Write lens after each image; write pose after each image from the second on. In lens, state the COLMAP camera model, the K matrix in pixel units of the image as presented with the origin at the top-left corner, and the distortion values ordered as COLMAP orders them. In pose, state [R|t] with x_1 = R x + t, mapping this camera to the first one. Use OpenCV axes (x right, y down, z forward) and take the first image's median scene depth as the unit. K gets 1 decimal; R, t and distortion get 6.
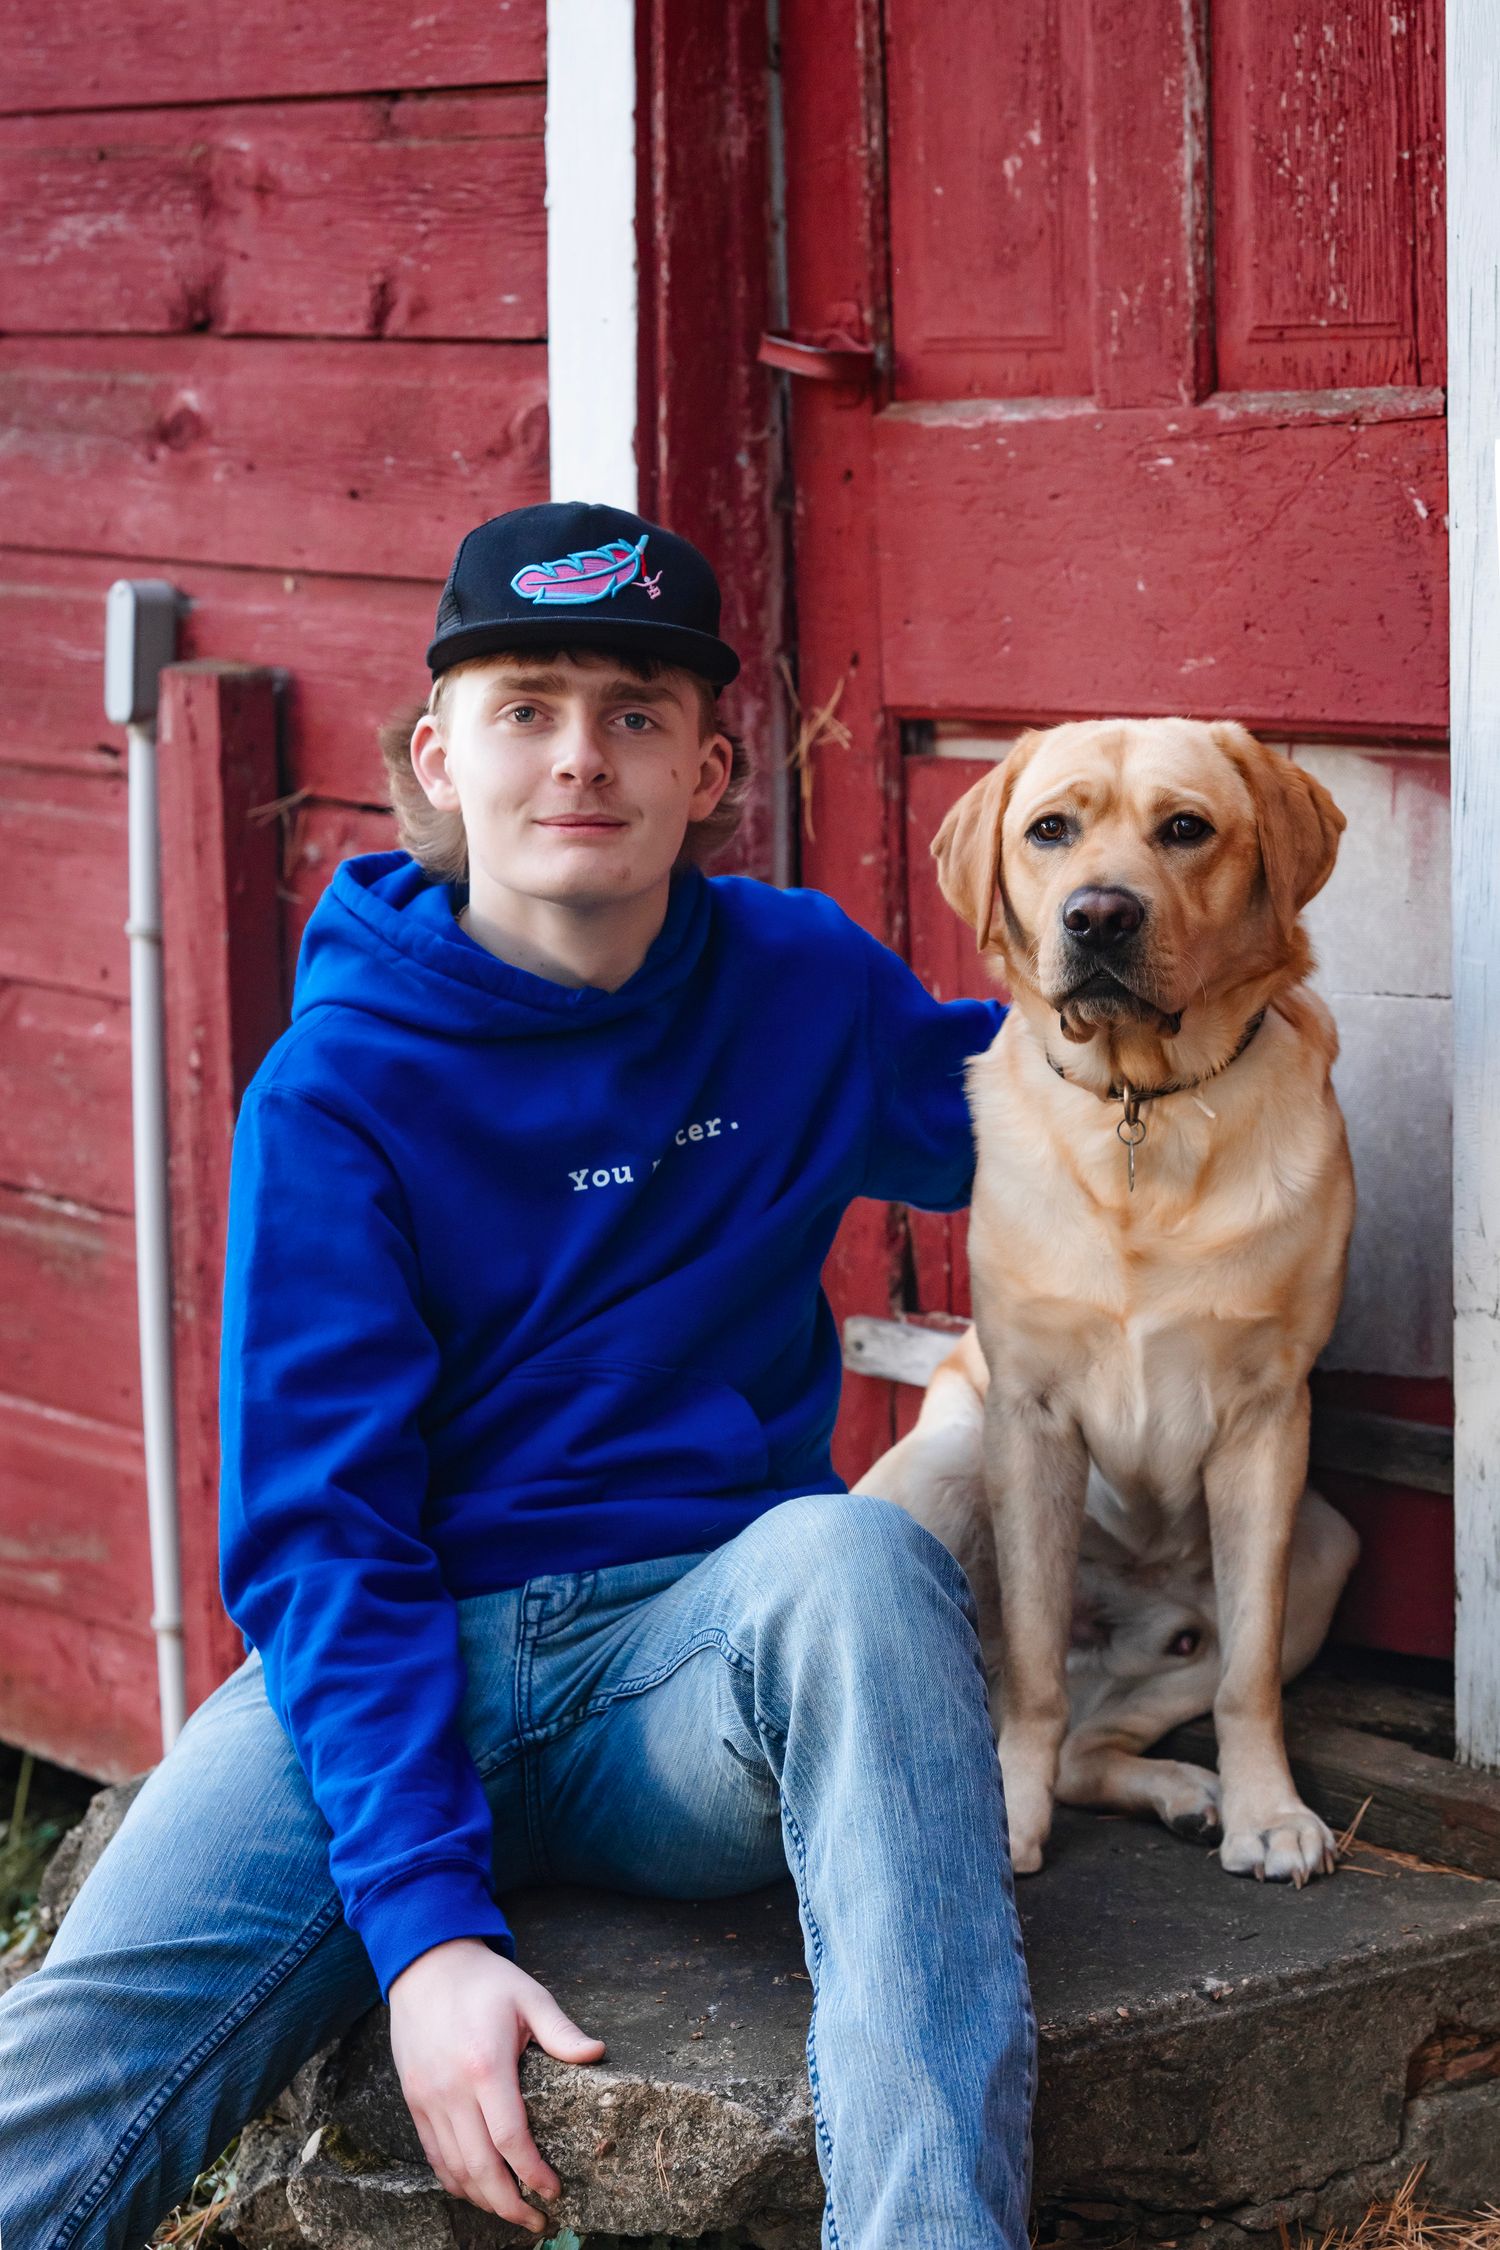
lens RADIAL K [[5630.4, 0, 750.0], [0, 5630.4, 1125.0], [0, 0, 1]] dist [-0.050164, 0.770878]
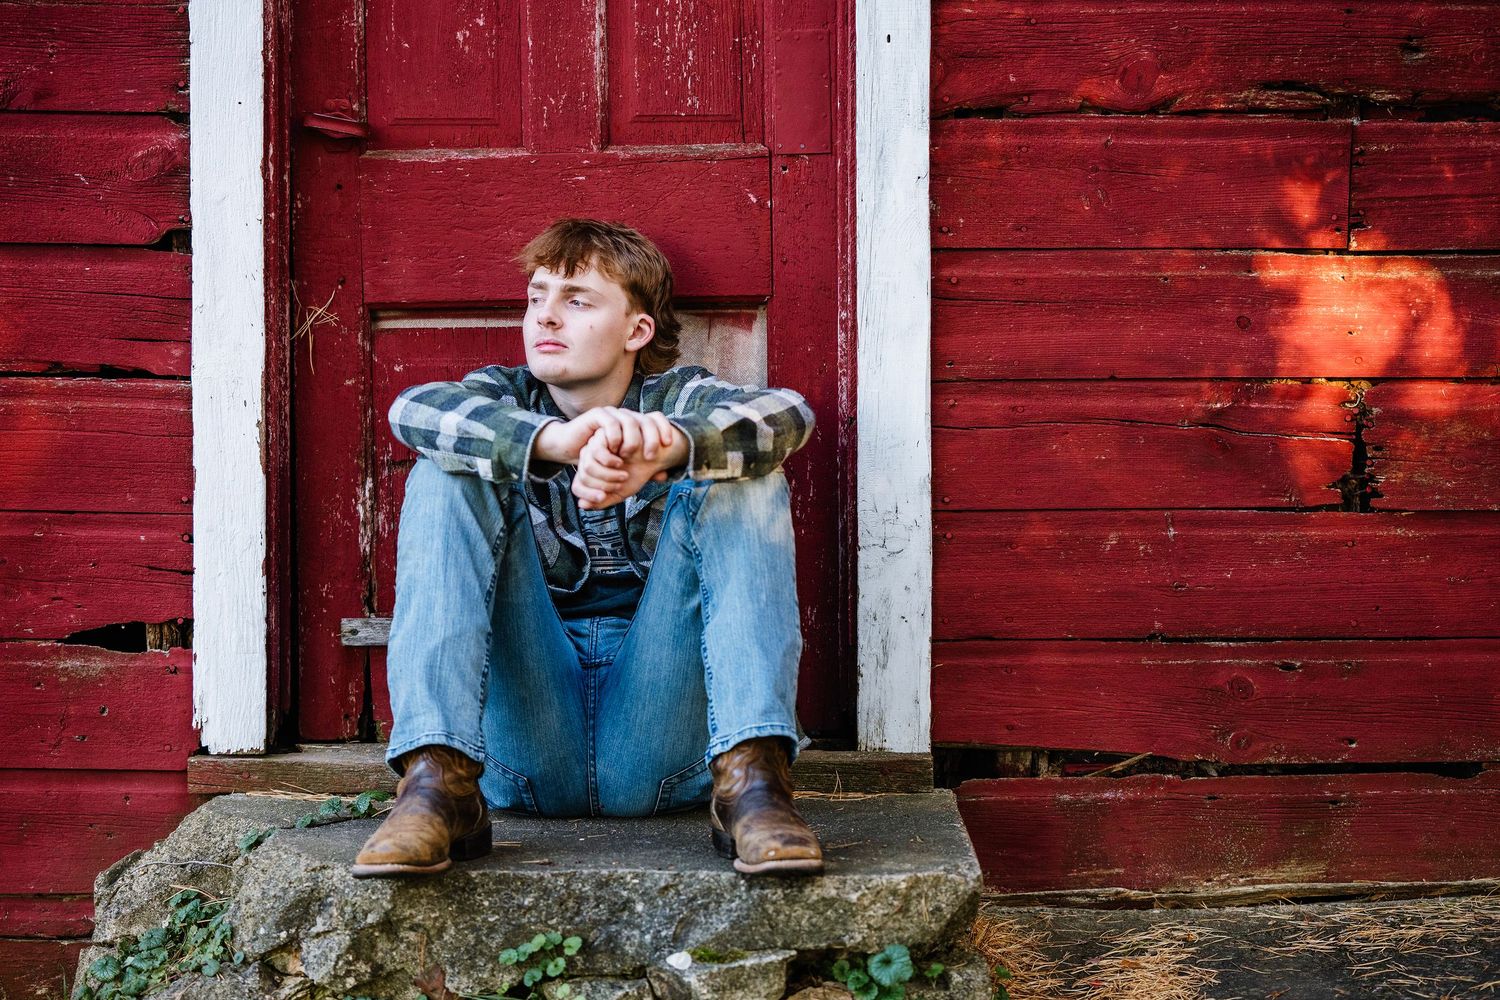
lens RADIAL K [[3614.4, 0, 750.0], [0, 3614.4, 500.0], [0, 0, 1]] dist [-0.042673, 0.270073]
pose [[0.603629, -0.038925, 0.796314, -0.969223], [0.100372, 0.994571, -0.027469, 0.045581], [-0.790922, 0.096509, 0.604259, 0.143428]]
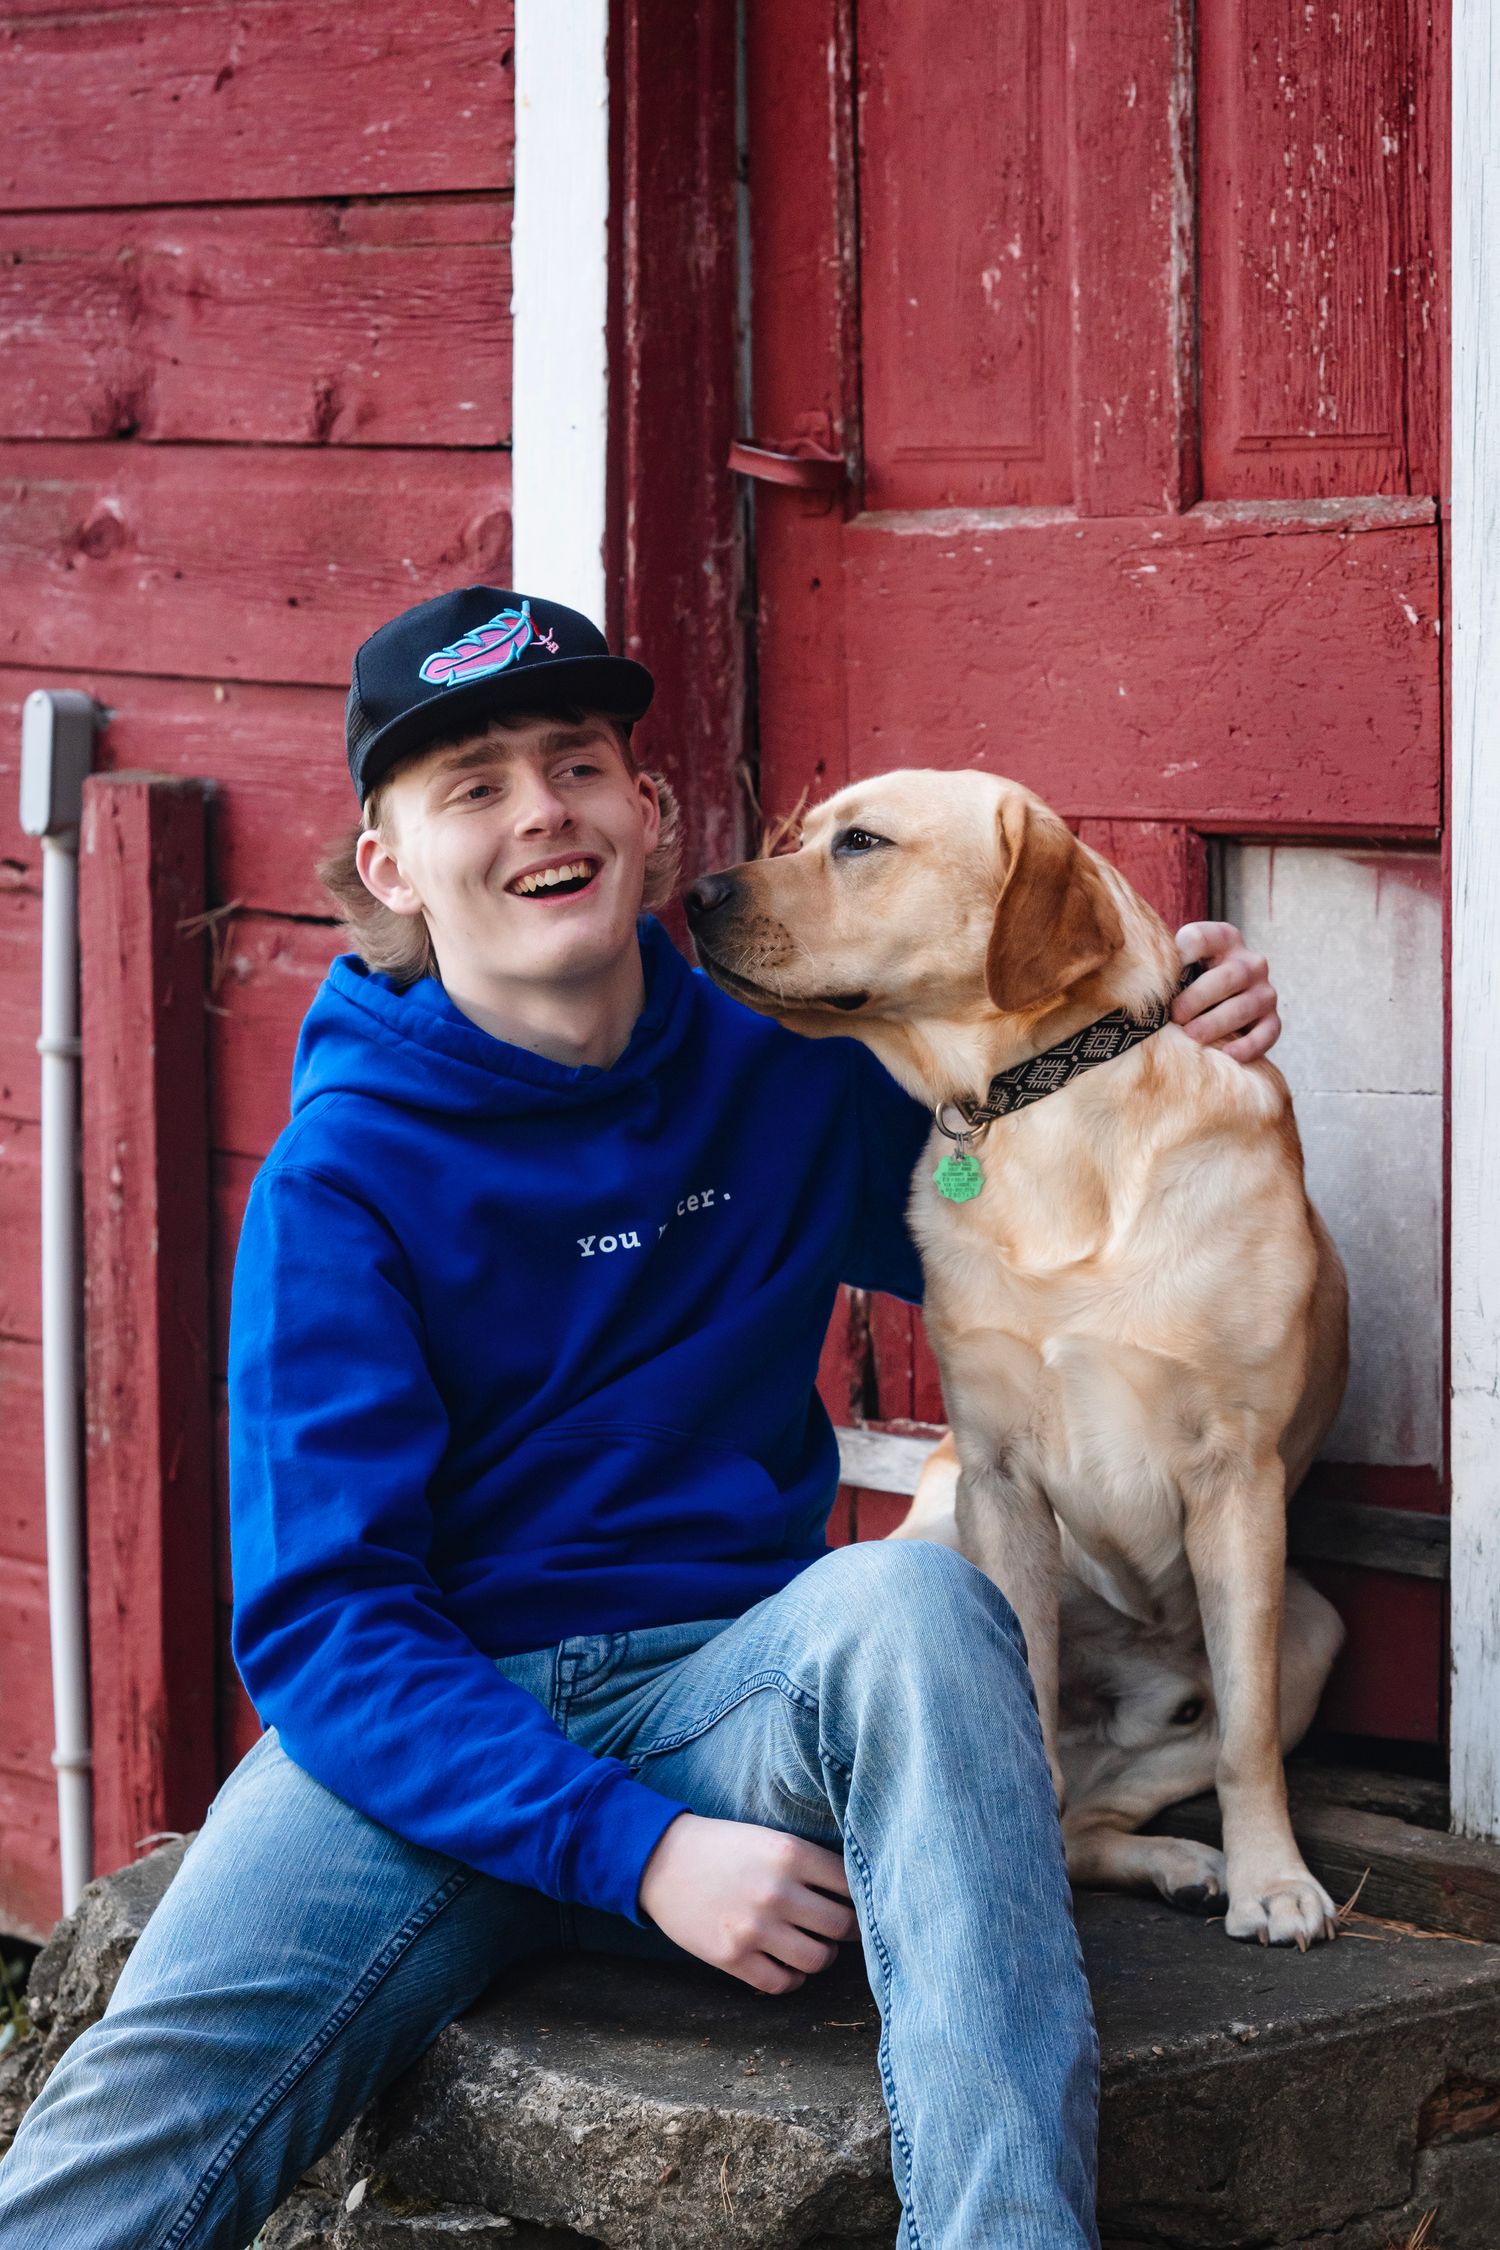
lens RADIAL K [[6433.5, 0, 753.5], [0, 6433.5, 1206.8], [0, 0, 1]] dist [-0.039996, 0.882452]
pose [[0.997936, 0.005115, 0.064007, -0.071181], [-0.003201, 0.999546, -0.029965, 0.032291], [-0.064131, 0.029699, 0.997499, -0.151133]]
